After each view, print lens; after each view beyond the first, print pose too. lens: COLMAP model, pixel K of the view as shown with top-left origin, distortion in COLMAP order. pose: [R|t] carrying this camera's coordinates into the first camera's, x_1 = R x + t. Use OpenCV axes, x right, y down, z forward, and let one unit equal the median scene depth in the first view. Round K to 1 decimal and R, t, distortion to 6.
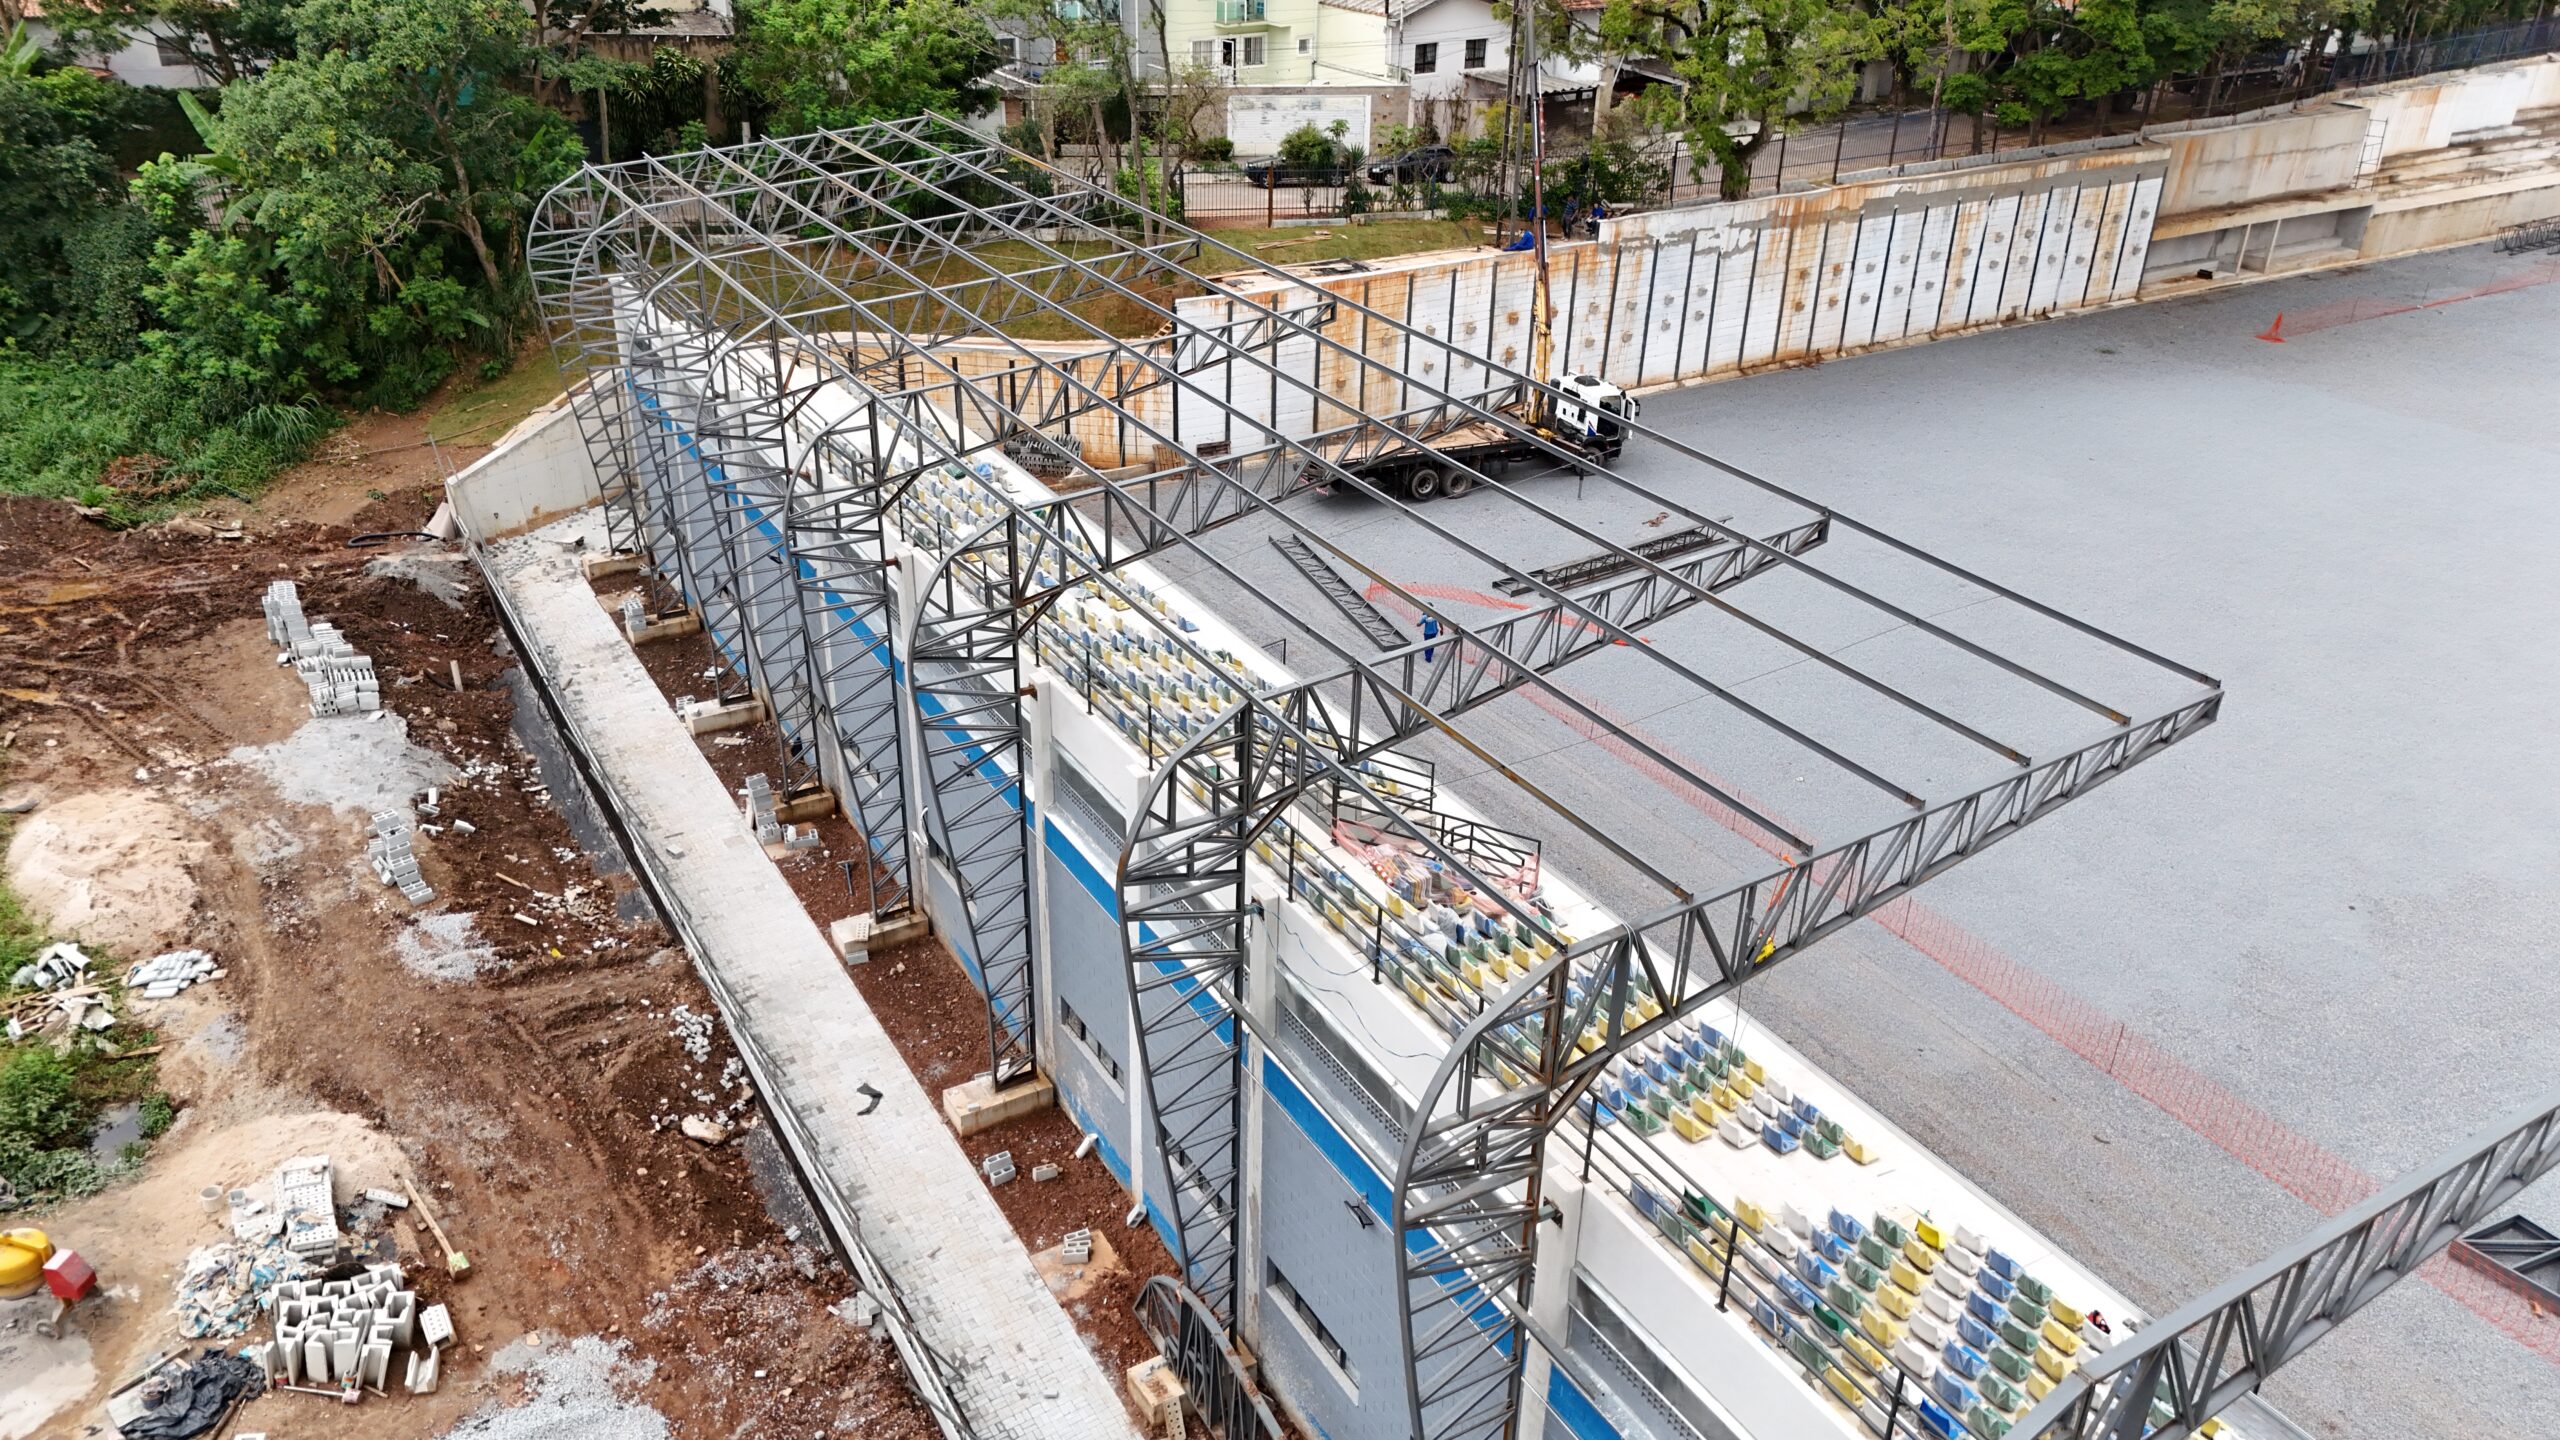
lens RADIAL K [[1887.9, 0, 1287.0], [0, 1887.9, 711.7], [0, 0, 1]] dist [0.072227, -0.060934]
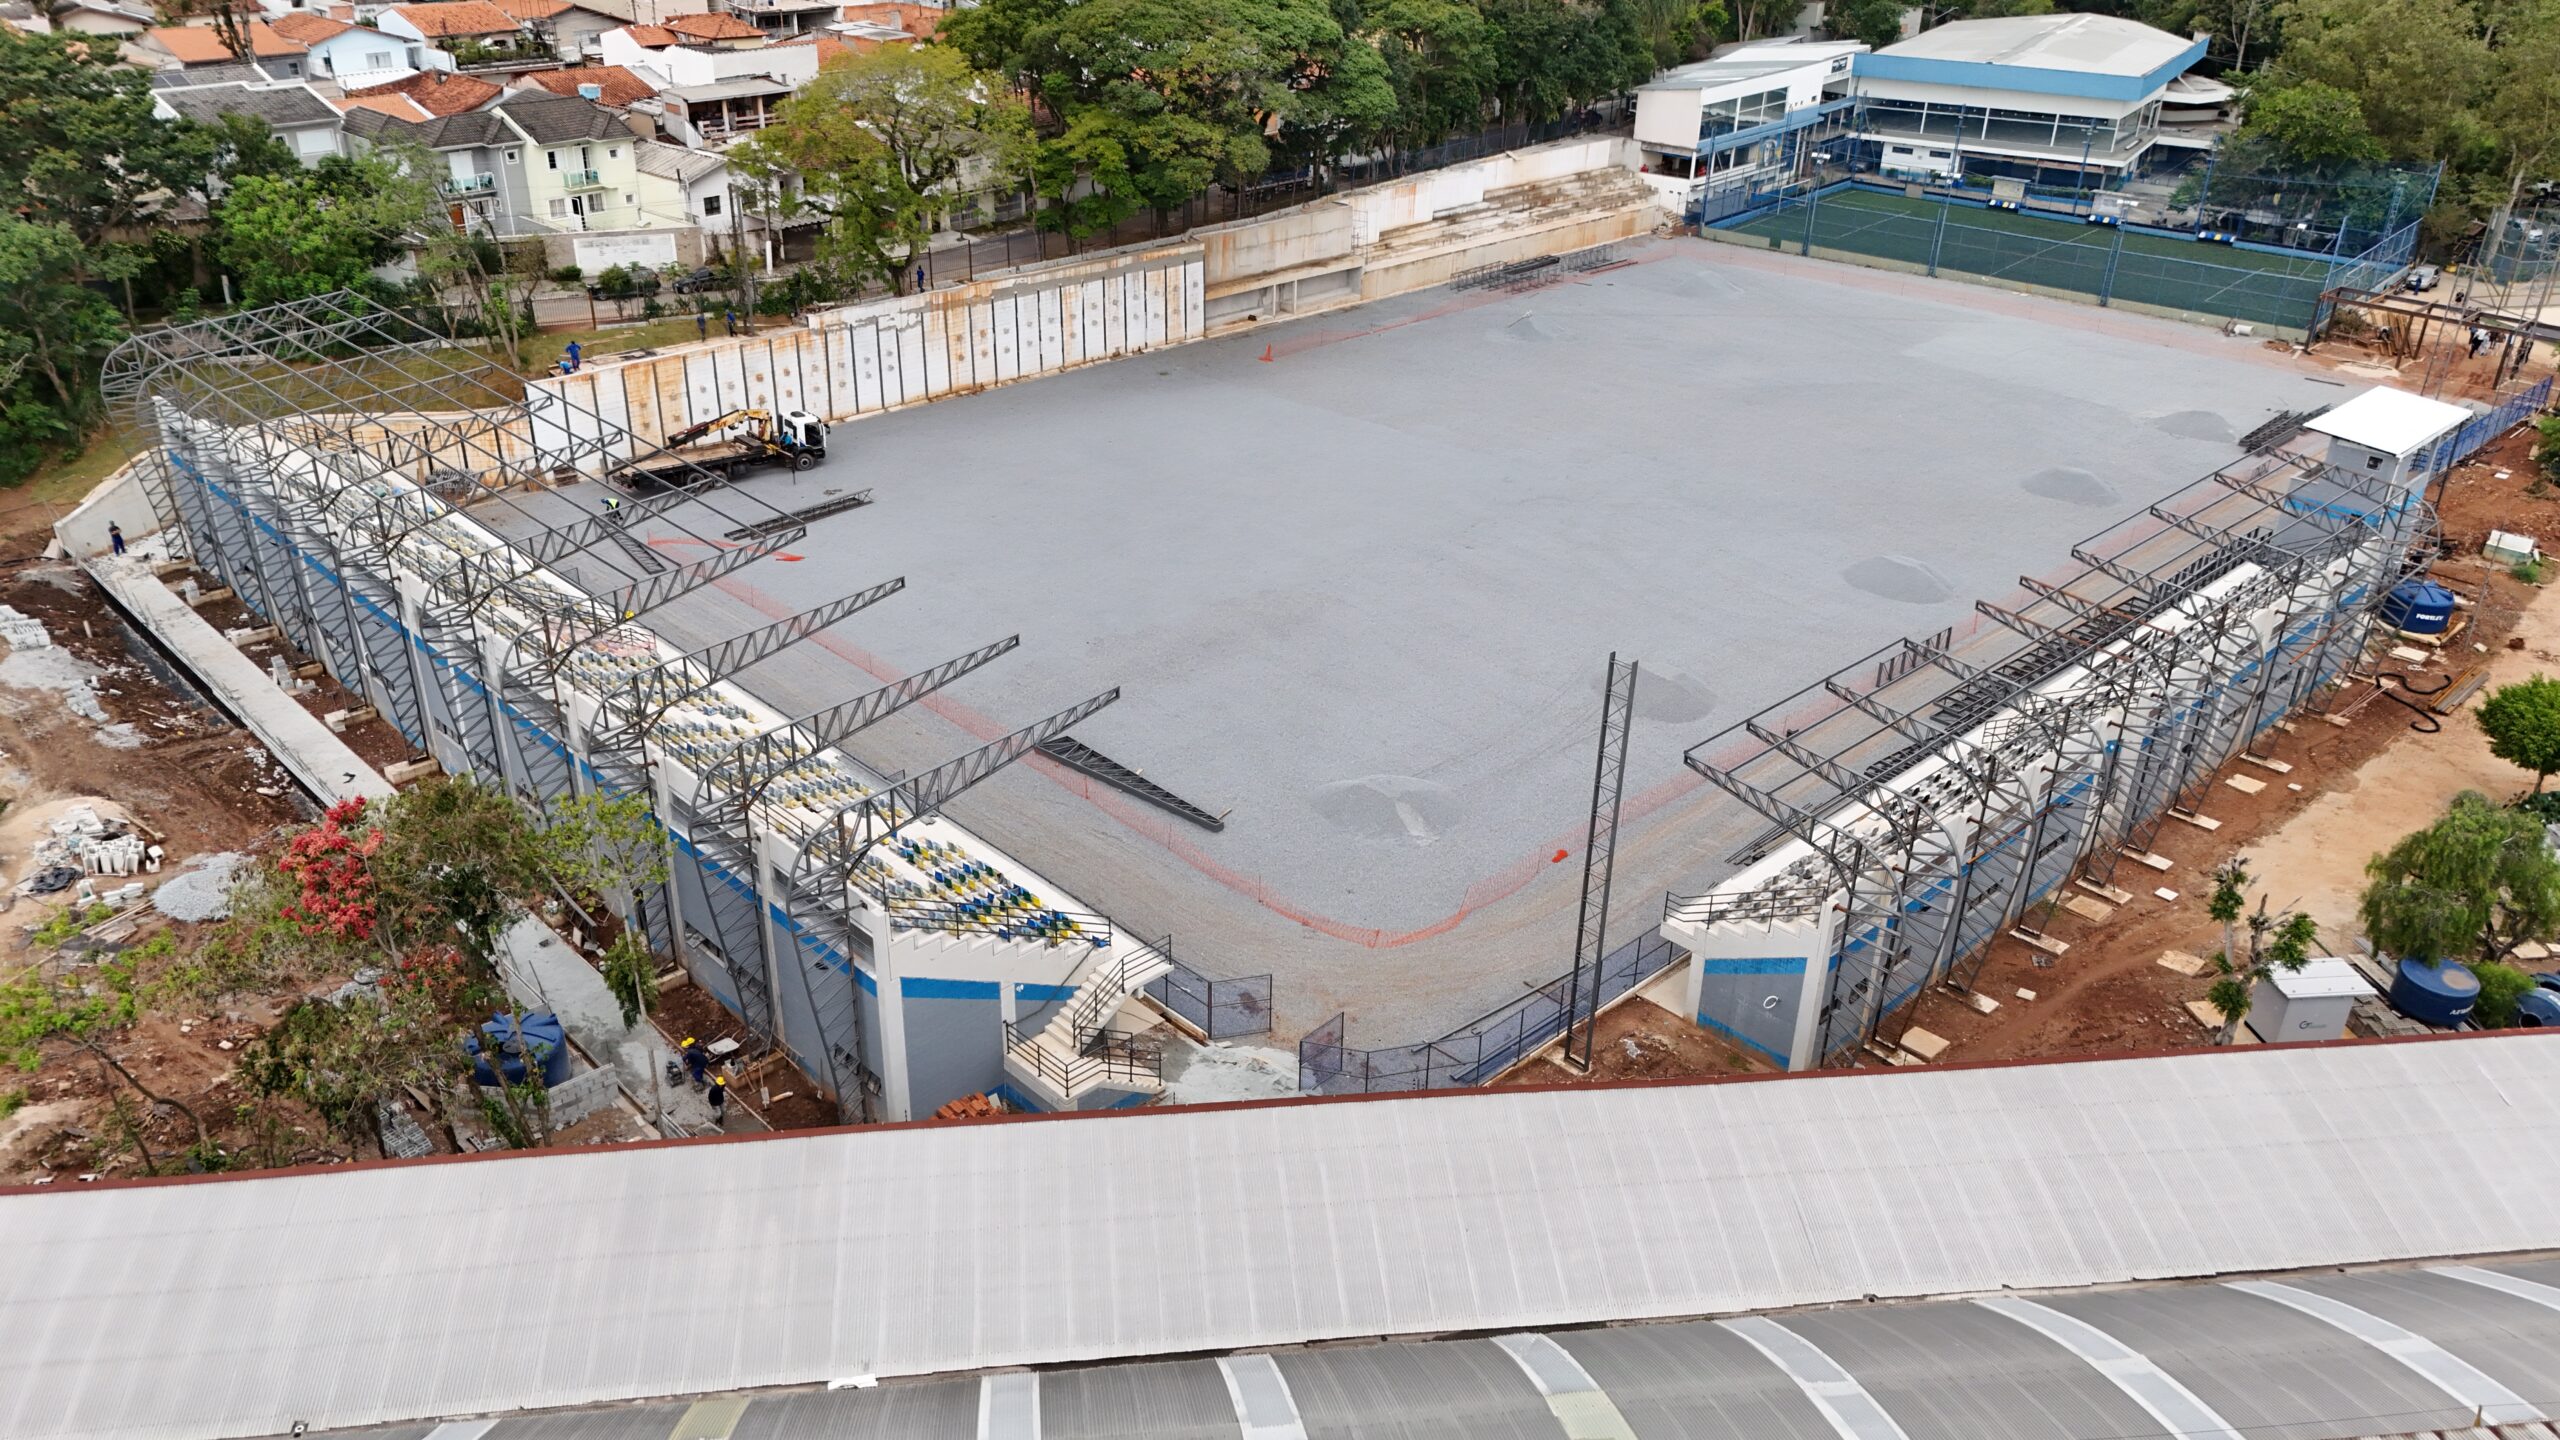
lens RADIAL K [[1886.7, 0, 1276.6], [0, 1886.7, 717.1], [0, 0, 1]] dist [0.084122, -0.078321]
pose [[0.973509, -0.103559, 0.203851, 0.183880], [0.103547, 0.994566, 0.010753, 0.107849], [-0.203857, 0.010640, 0.978943, -0.670723]]
